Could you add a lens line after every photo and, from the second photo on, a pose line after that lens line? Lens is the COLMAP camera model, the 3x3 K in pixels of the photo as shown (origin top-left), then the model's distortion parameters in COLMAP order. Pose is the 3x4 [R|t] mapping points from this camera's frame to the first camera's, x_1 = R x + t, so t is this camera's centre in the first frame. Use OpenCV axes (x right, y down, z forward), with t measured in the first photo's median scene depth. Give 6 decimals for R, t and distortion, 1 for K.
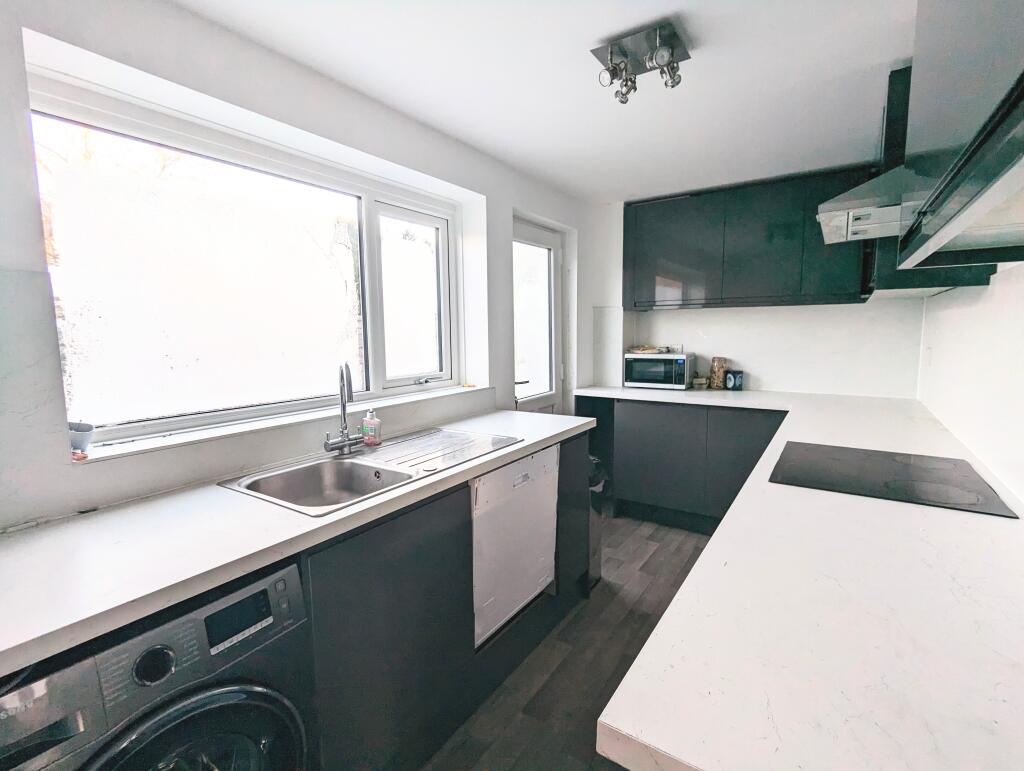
lens RADIAL K [[483.5, 0, 512.4], [0, 483.5, 384.4], [0, 0, 1]] dist [0.003833, -0.001552]
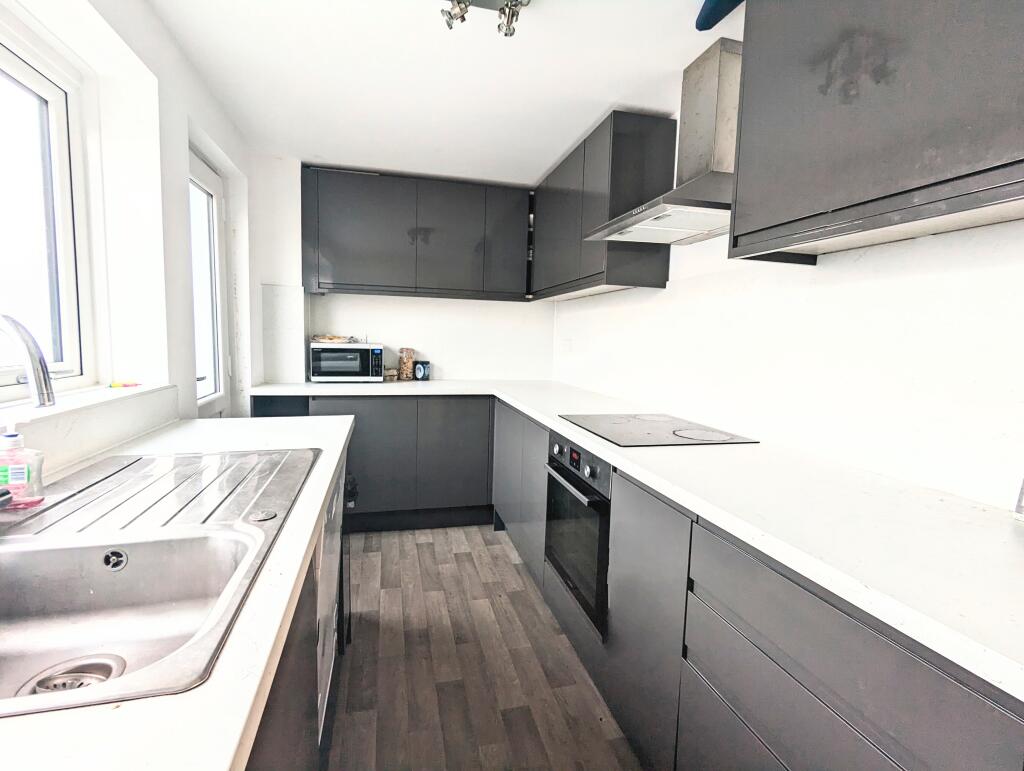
lens RADIAL K [[483.5, 0, 512.5], [0, 483.5, 383.5], [0, 0, 1]] dist [0.003833, -0.001552]
pose [[0.658799, -0.043251, 0.751075, -0.178063], [0.051018, 0.998616, 0.012757, 0.014805], [-0.750587, 0.029914, 0.660094, 0.191736]]
